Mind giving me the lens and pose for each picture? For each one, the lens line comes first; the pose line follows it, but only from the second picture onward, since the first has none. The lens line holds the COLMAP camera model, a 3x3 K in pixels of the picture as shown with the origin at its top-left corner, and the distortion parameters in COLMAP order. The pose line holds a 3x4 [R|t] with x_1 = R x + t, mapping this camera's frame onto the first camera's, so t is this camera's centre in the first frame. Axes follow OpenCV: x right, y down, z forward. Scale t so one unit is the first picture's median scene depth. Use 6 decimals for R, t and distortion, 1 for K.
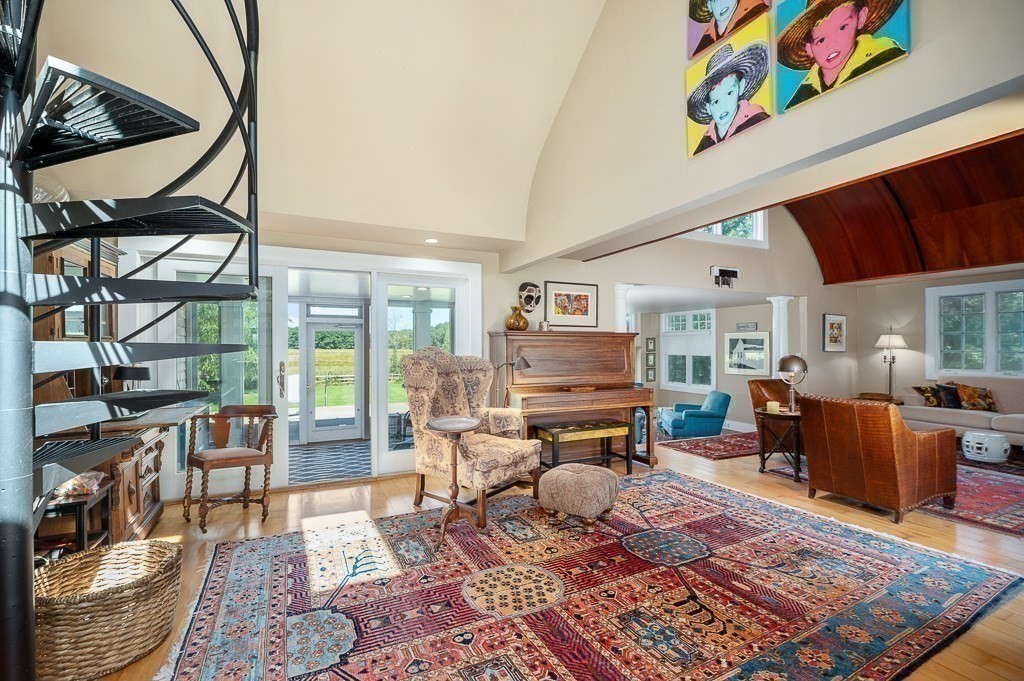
lens RADIAL K [[446.5, 0, 513.6], [0, 446.5, 345.2], [0, 0, 1]] dist [-0.002084, -0.000674]
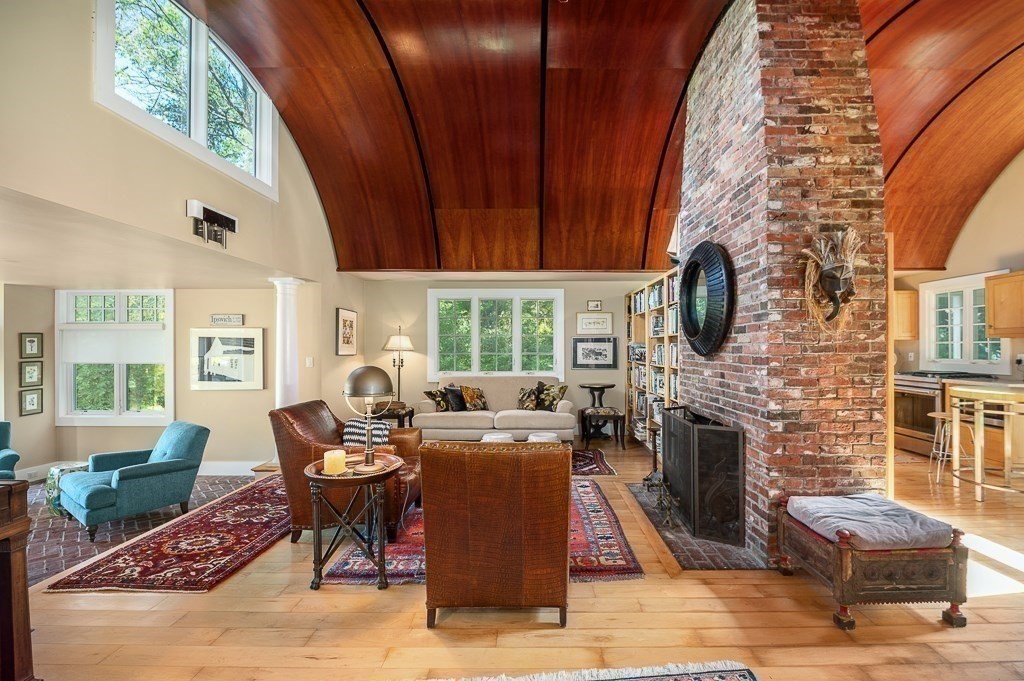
lens RADIAL K [[457.8, 0, 538.8], [0, 457.8, 347.2], [0, 0, 1]] dist [-0.009935, -0.000160]
pose [[0.421103, 0.001152, 0.907012, 0.125633], [-0.002712, 0.999996, -0.000011, -0.001208], [-0.907009, -0.002455, 0.421104, 0.381504]]
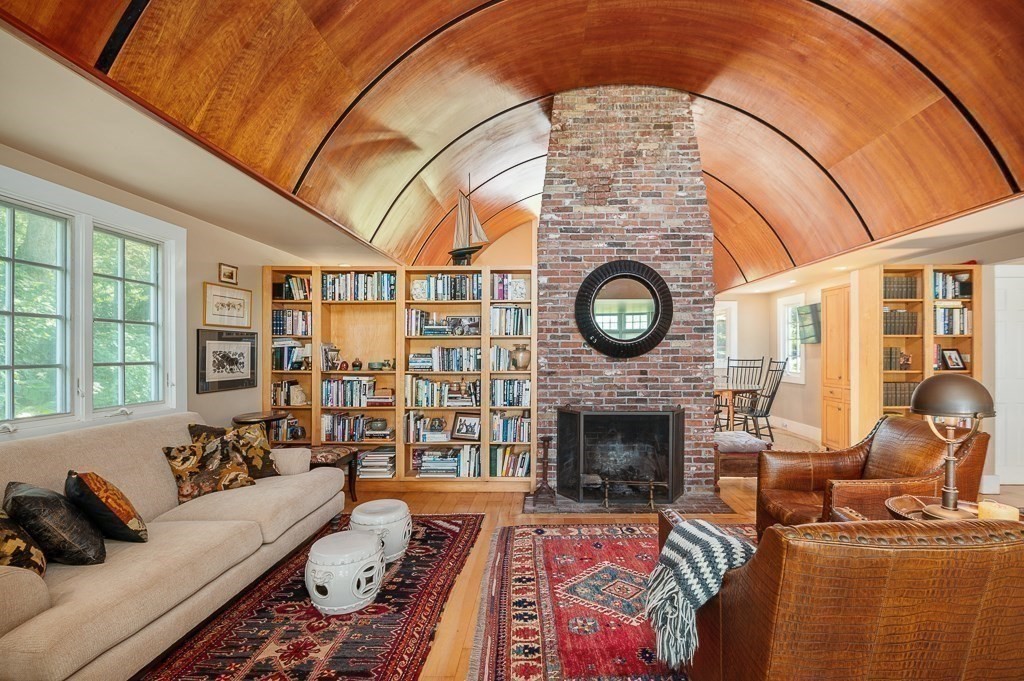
lens RADIAL K [[457.8, 0, 538.8], [0, 457.8, 347.2], [0, 0, 1]] dist [-0.009935, -0.000160]
pose [[-0.901880, 0.003060, 0.431976, 0.511556], [-0.001325, 0.999951, -0.009849, 0.000605], [-0.431984, -0.009455, -0.901832, 1.019963]]
